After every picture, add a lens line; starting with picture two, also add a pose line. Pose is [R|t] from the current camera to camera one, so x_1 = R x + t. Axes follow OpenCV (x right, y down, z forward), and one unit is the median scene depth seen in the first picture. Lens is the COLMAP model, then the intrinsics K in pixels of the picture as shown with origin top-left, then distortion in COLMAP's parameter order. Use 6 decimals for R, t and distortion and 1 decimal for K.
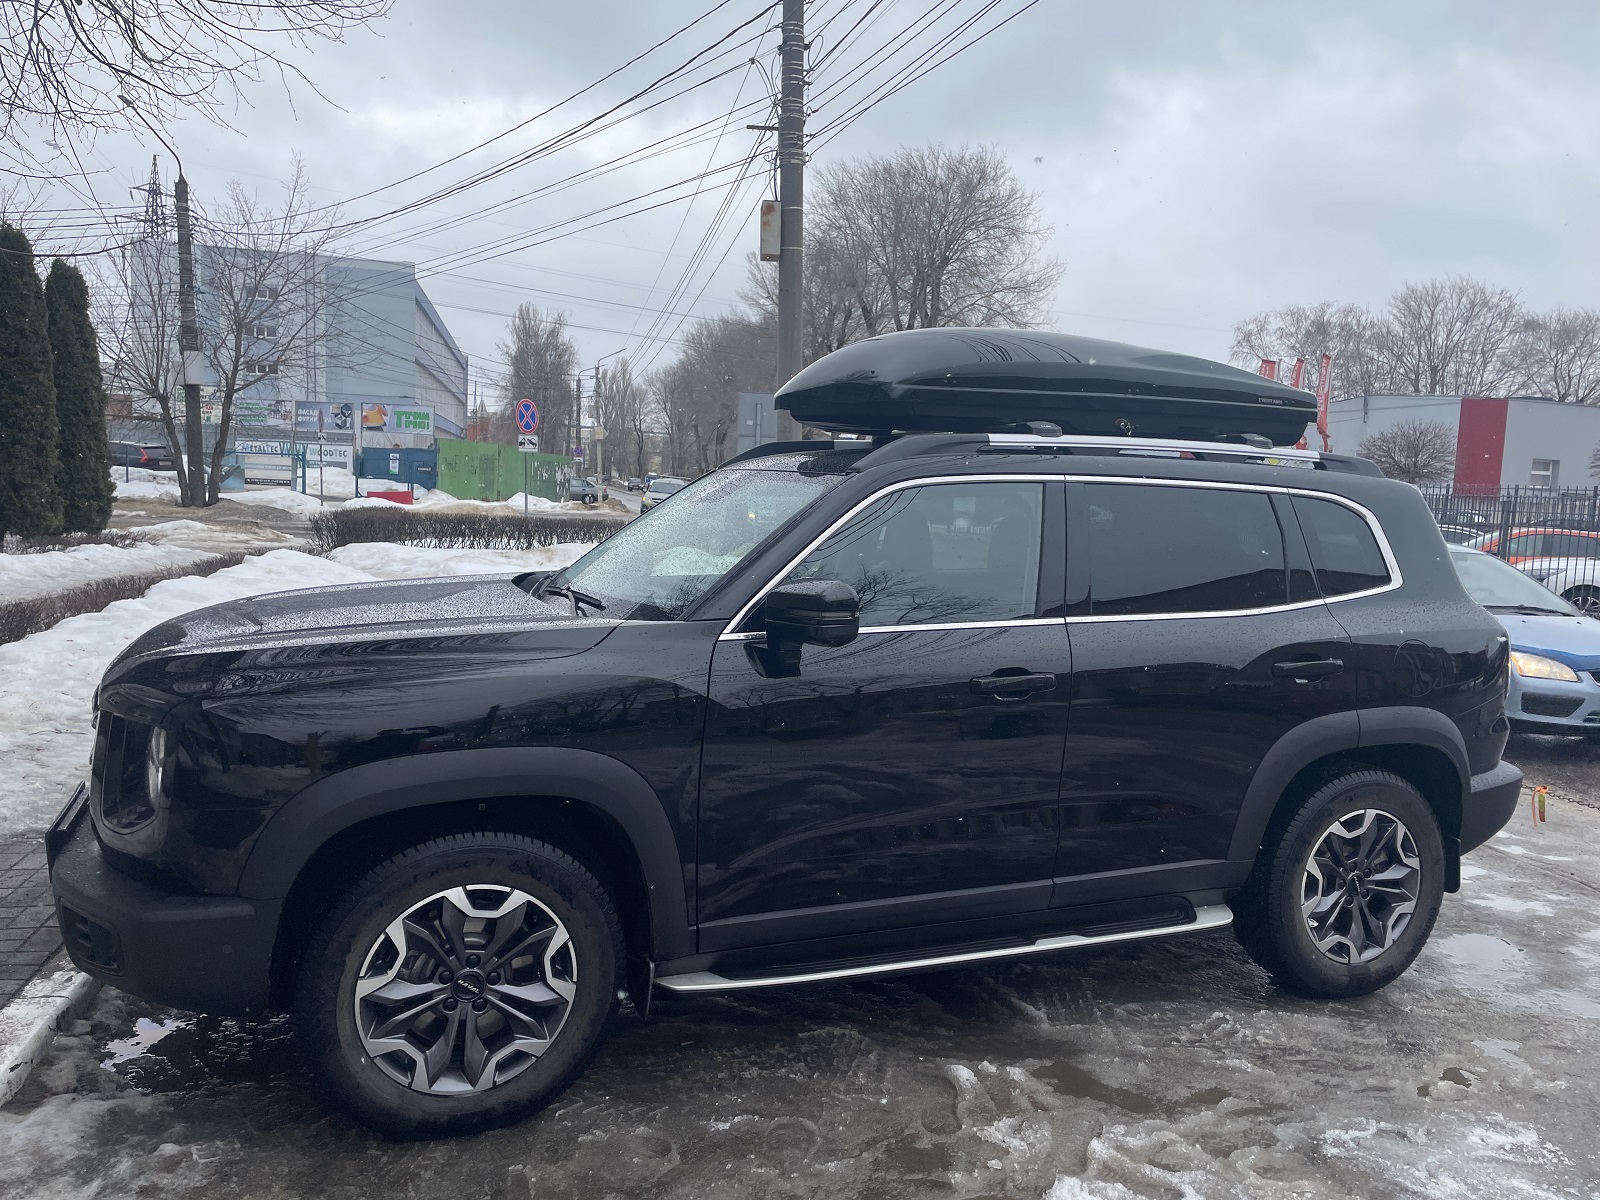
lens RADIAL K [[1220.3, 0, 820.0], [0, 1220.3, 621.1], [0, 0, 1]] dist [0.099842, -0.120144]
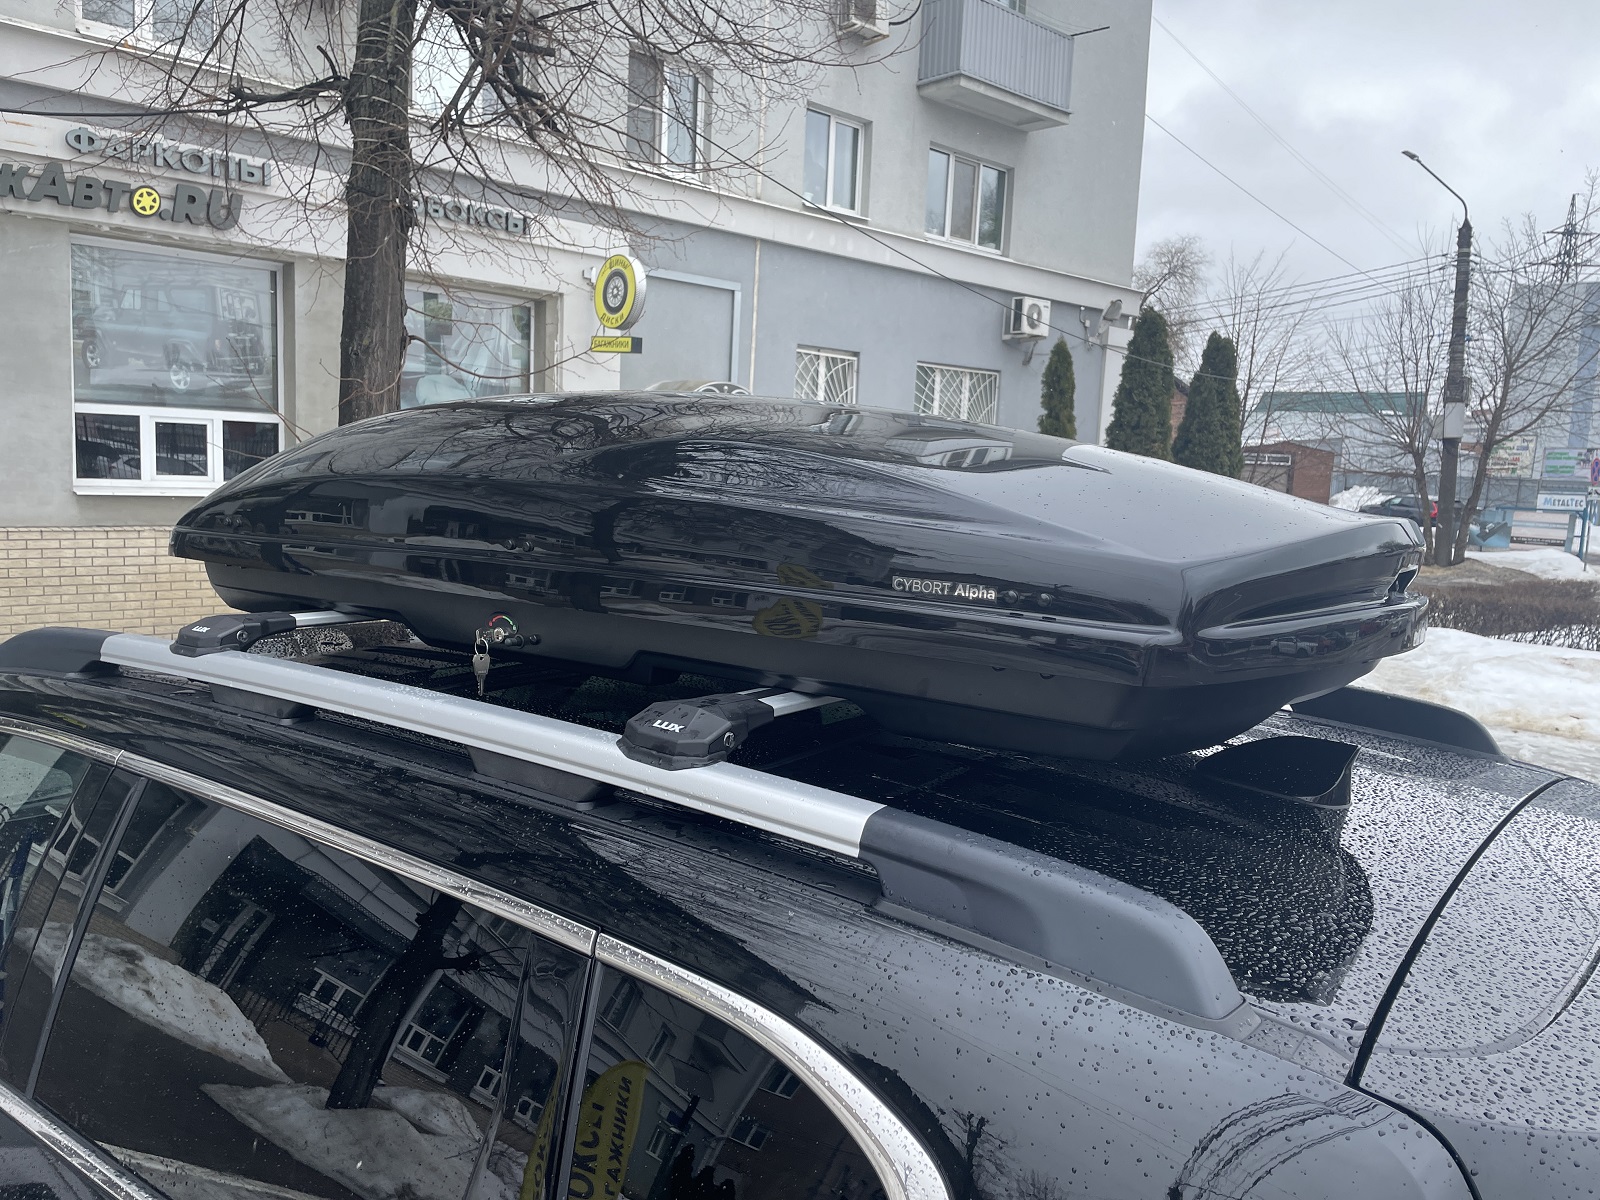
lens RADIAL K [[1220.4, 0, 800.0], [0, 1220.4, 600.0], [0, 0, 1]] dist [0.098550, -0.121102]
pose [[0.496857, 0.076643, -0.864441, 0.136512], [-0.122542, 0.992308, 0.017546, -0.042143], [0.859137, 0.097212, 0.502428, 0.197833]]
